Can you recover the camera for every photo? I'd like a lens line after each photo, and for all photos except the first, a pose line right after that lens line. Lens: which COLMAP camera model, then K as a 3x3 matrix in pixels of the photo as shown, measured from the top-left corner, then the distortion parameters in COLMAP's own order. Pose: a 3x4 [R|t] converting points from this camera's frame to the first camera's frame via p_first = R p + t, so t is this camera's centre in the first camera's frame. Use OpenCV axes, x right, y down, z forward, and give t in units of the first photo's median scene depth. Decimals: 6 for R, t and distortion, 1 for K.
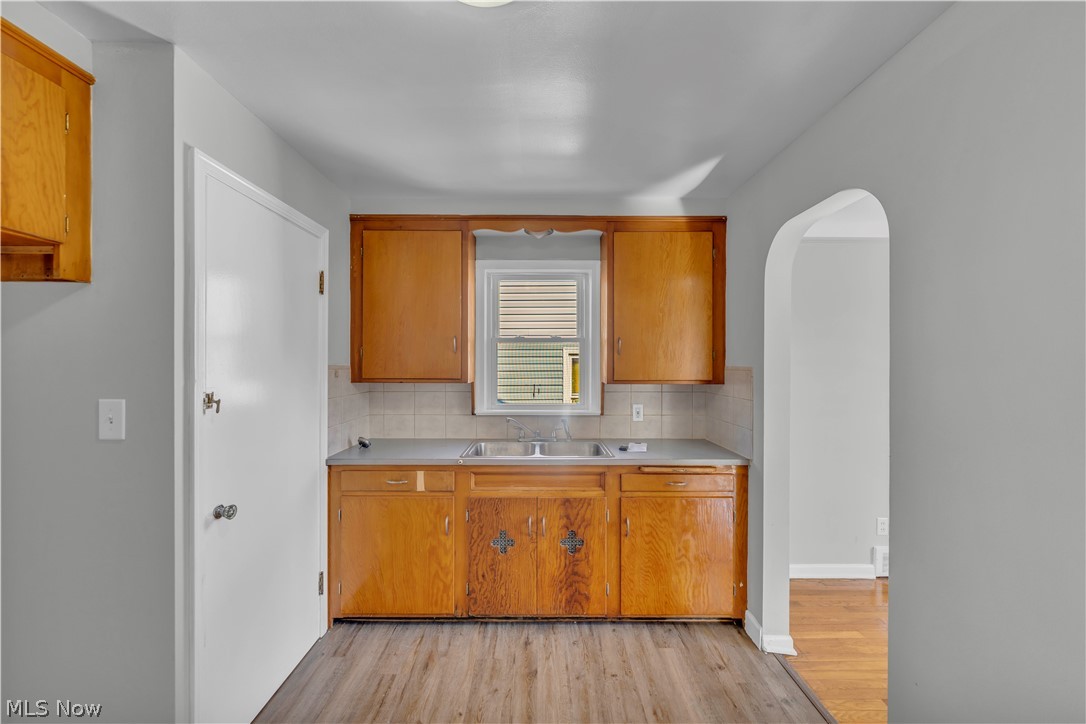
lens RADIAL K [[444.3, 0, 538.9], [0, 444.3, 361.6], [0, 0, 1]] dist [-0.003875, -0.000696]
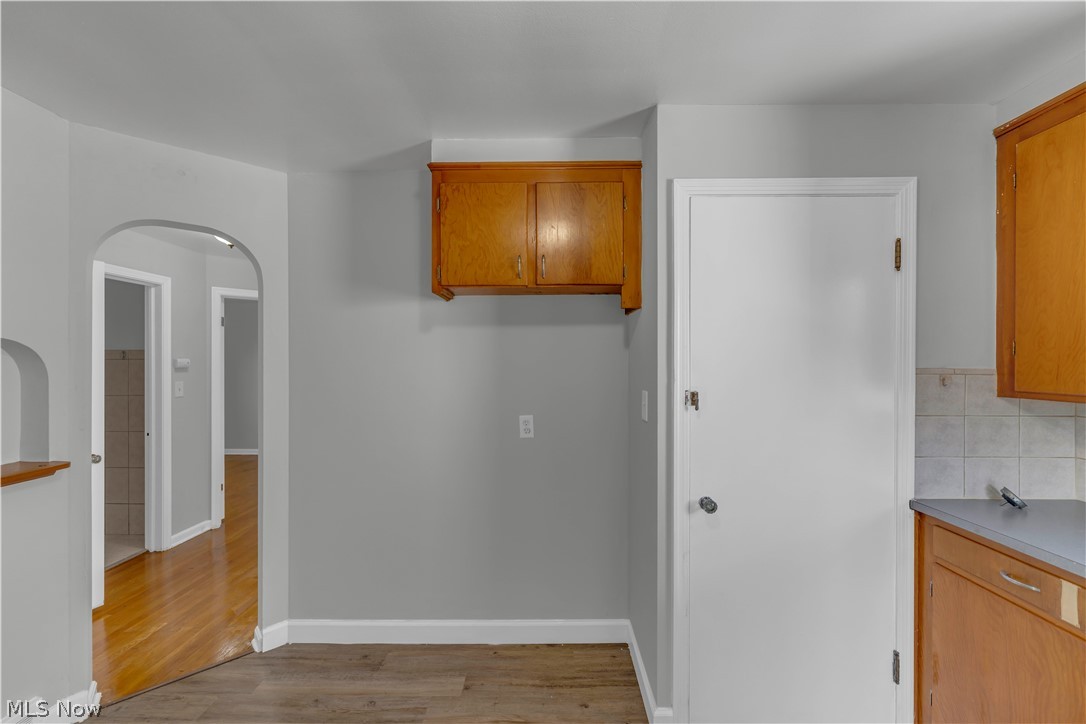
lens RADIAL K [[444.3, 0, 541.1], [0, 444.3, 363.5], [0, 0, 1]] dist [-0.003875, -0.000696]
pose [[-0.030379, 0.001778, -0.999537, 0.246225], [0.001099, 0.999998, 0.001745, -0.001407], [0.999538, -0.001045, -0.030380, 0.423909]]
